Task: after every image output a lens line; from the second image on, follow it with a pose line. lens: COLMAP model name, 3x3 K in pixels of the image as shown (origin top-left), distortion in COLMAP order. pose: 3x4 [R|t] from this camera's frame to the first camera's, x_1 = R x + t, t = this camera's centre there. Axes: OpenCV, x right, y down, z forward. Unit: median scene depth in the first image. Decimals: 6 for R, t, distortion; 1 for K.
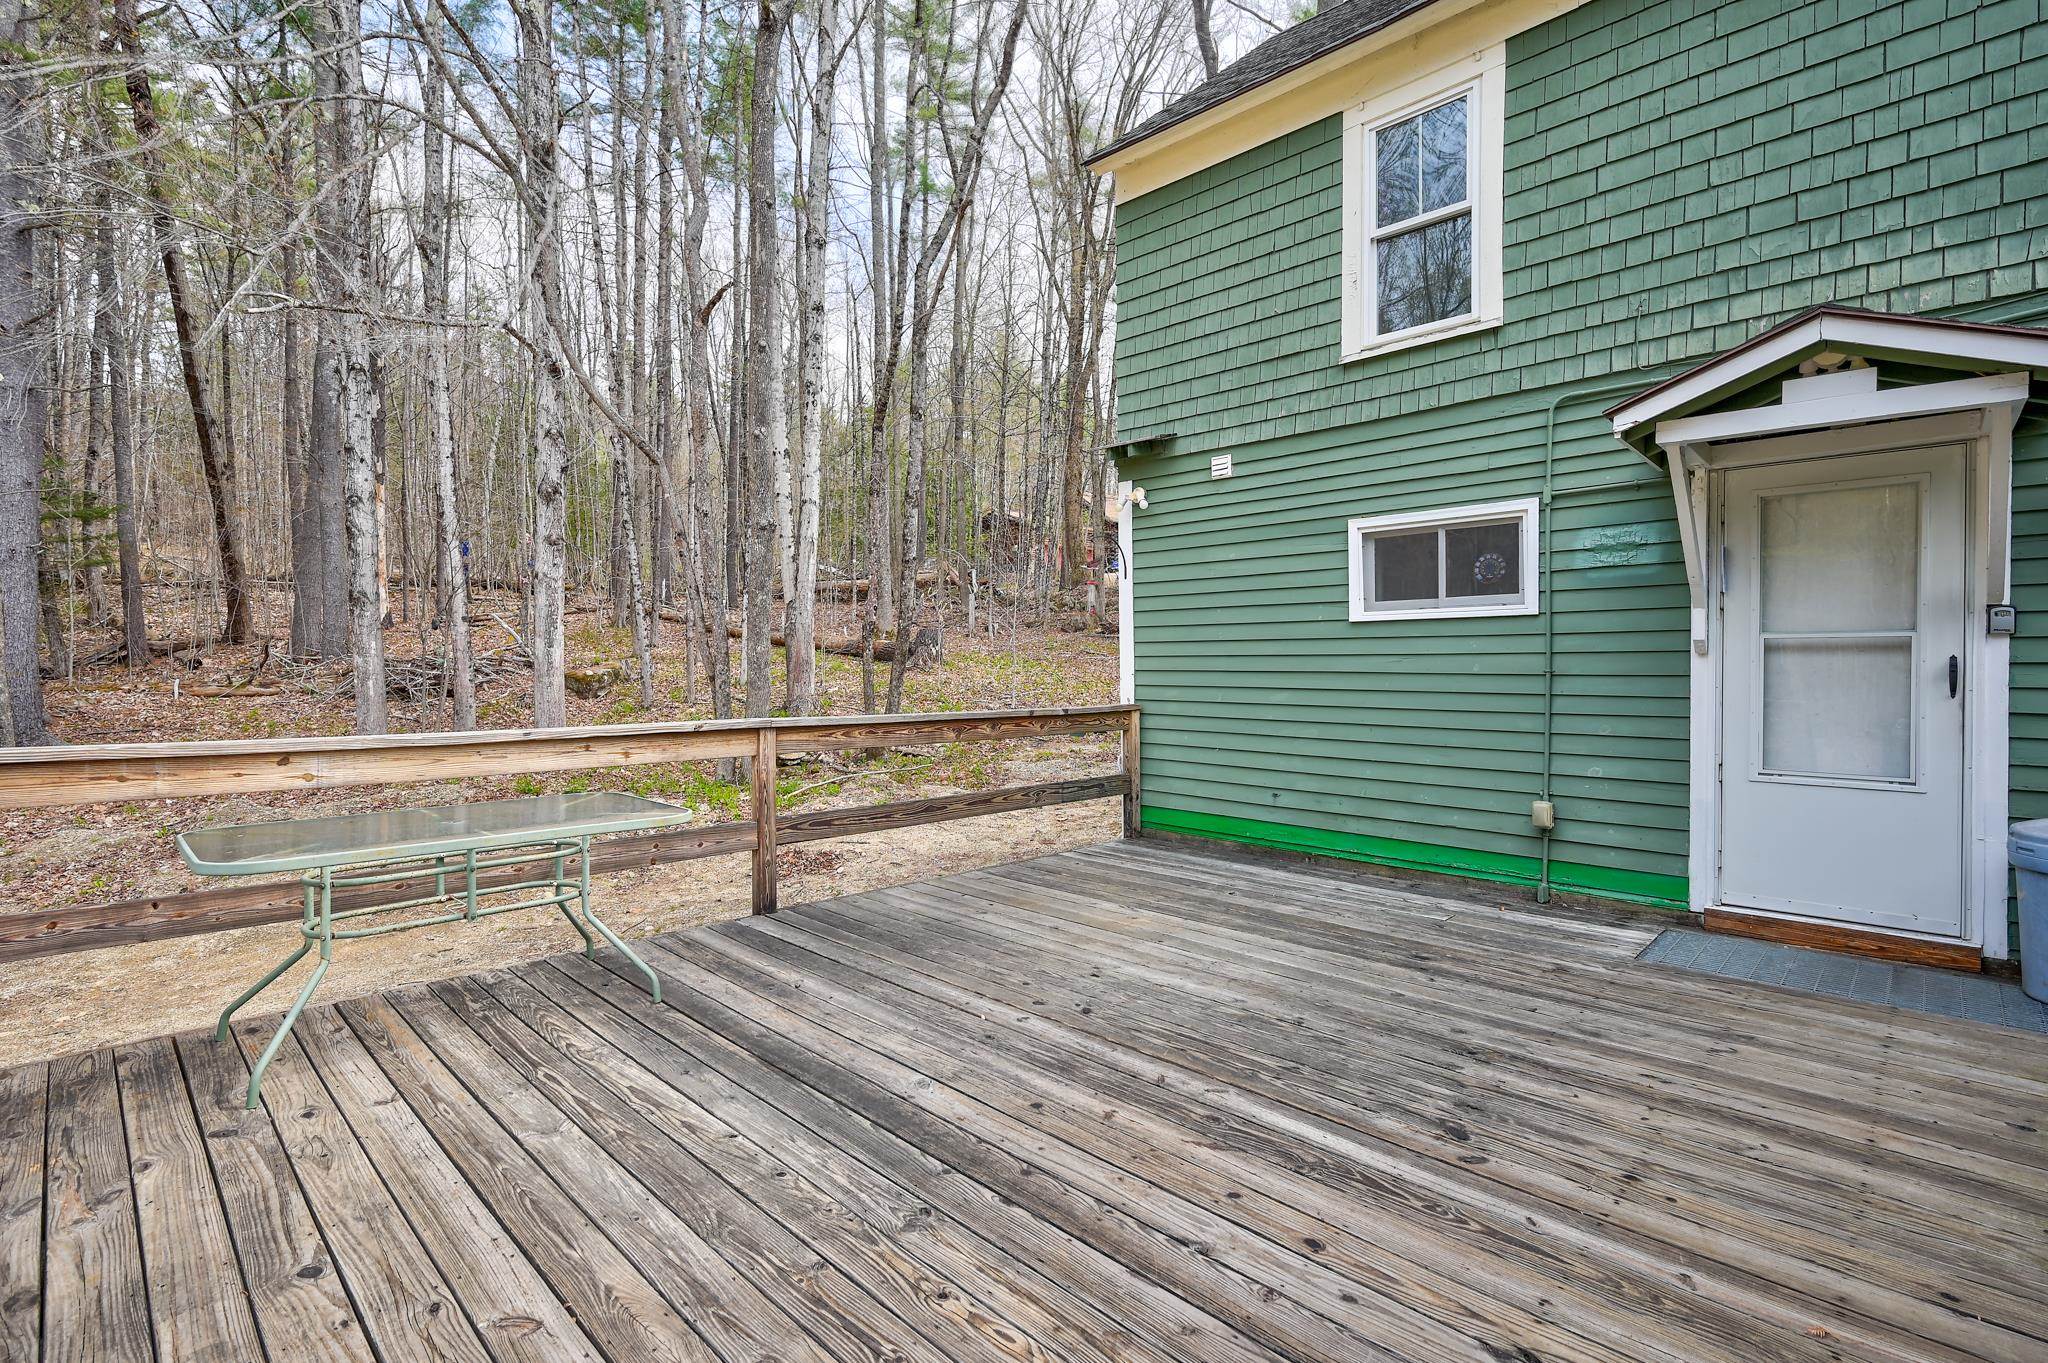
lens RADIAL K [[942.3, 0, 1024.0], [0, 942.3, 681.5], [0, 0, 1]] dist [-0.000786, 0.000009]
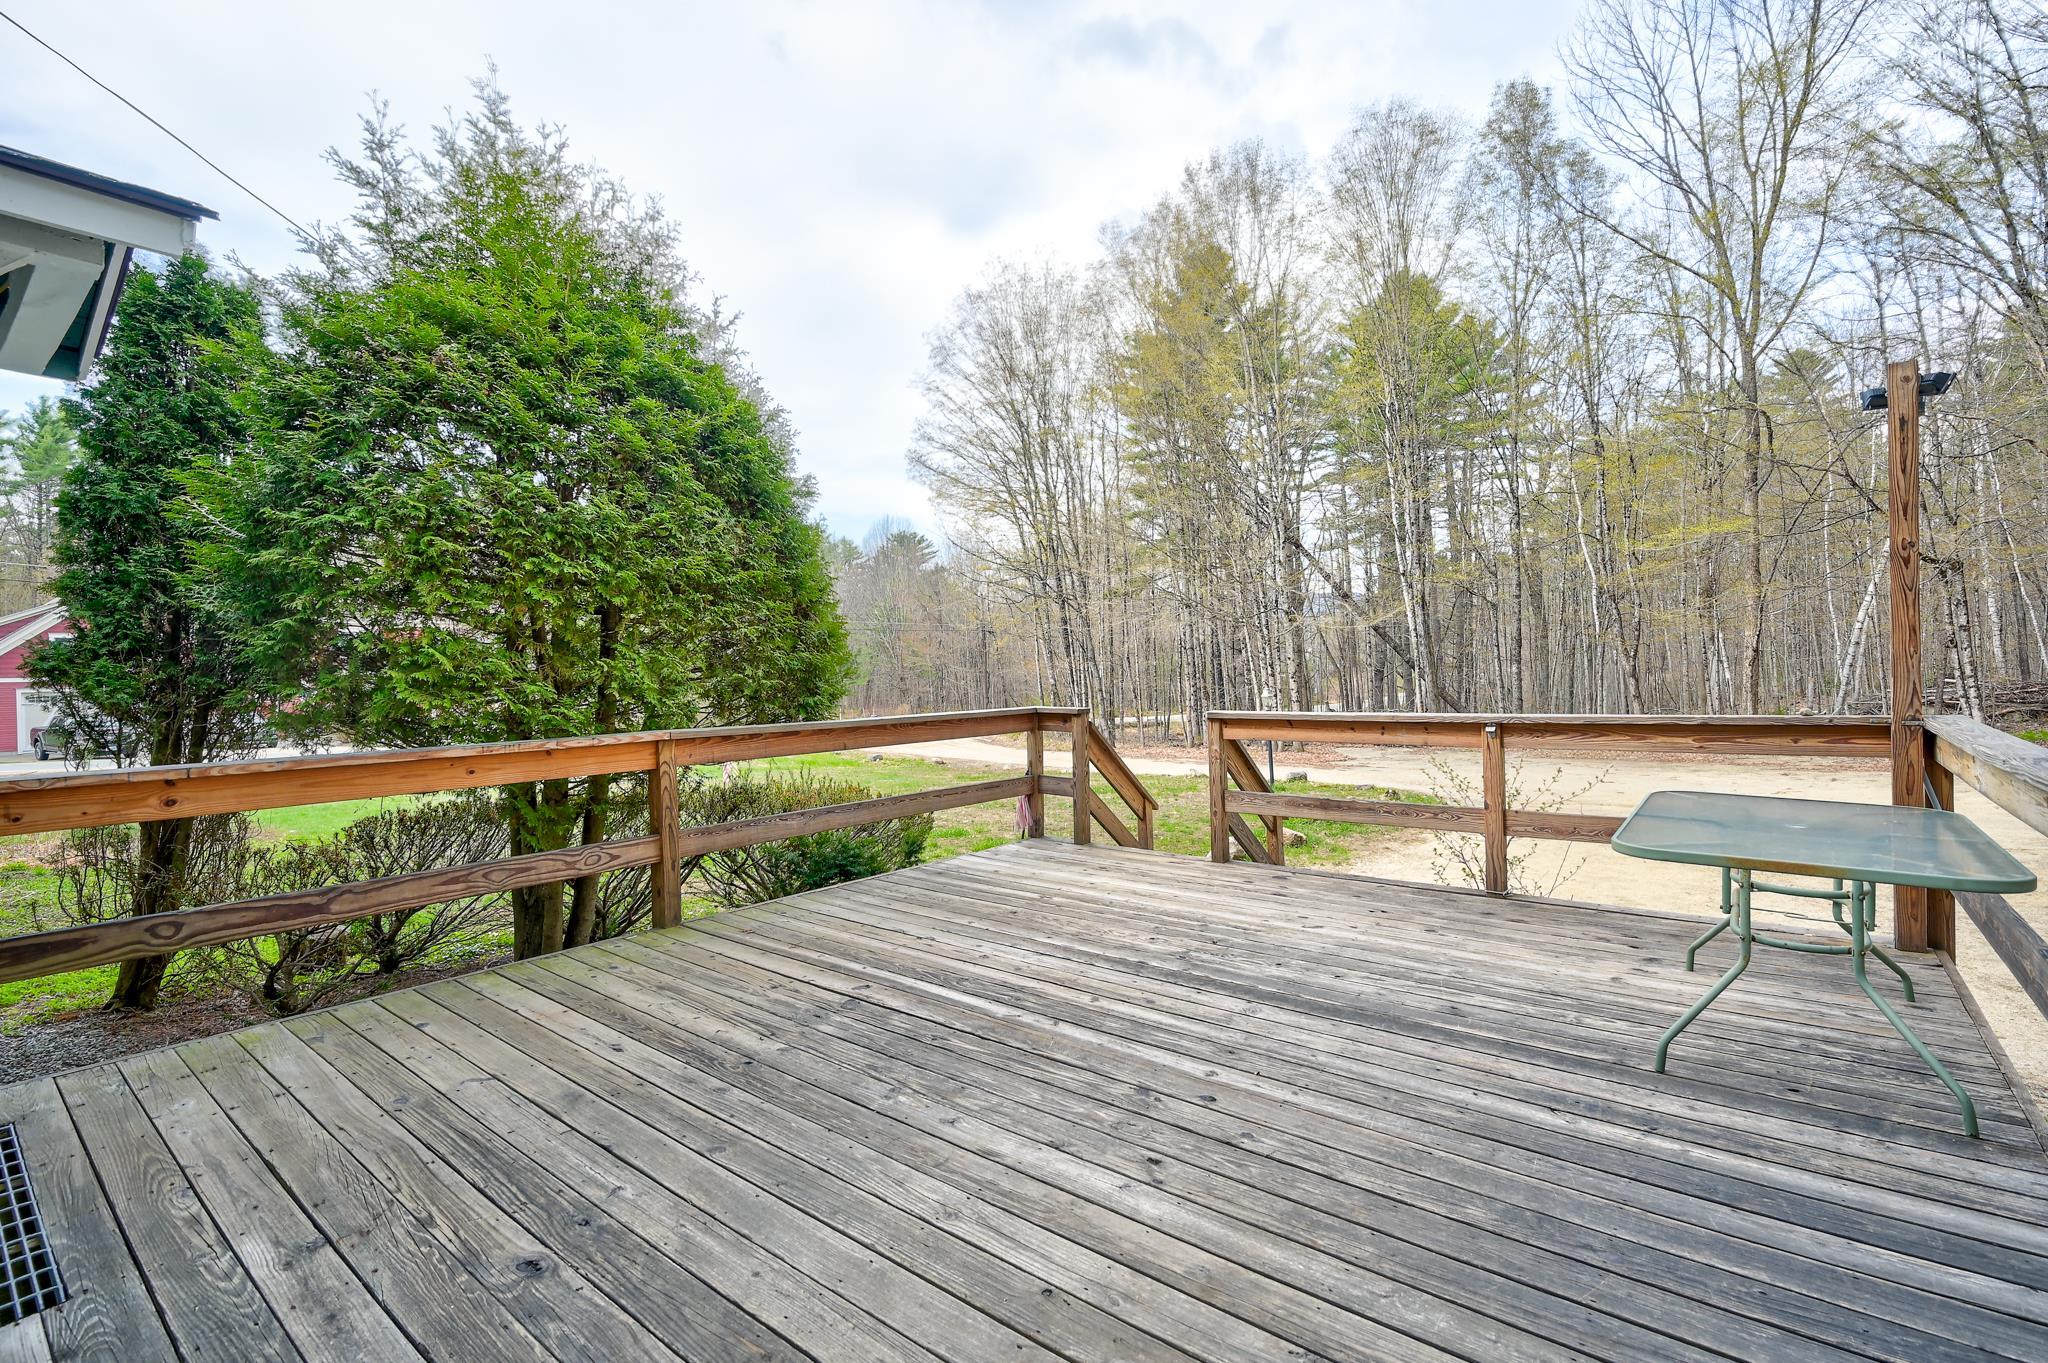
lens RADIAL K [[942.3, 0, 1024.0], [0, 942.3, 681.5], [0, 0, 1]] dist [-0.000786, 0.000009]
pose [[-0.995380, 0.017795, -0.094346, 0.279698], [0.015015, 0.999434, 0.030093, -0.038922], [0.094828, 0.028537, -0.995085, 2.086295]]
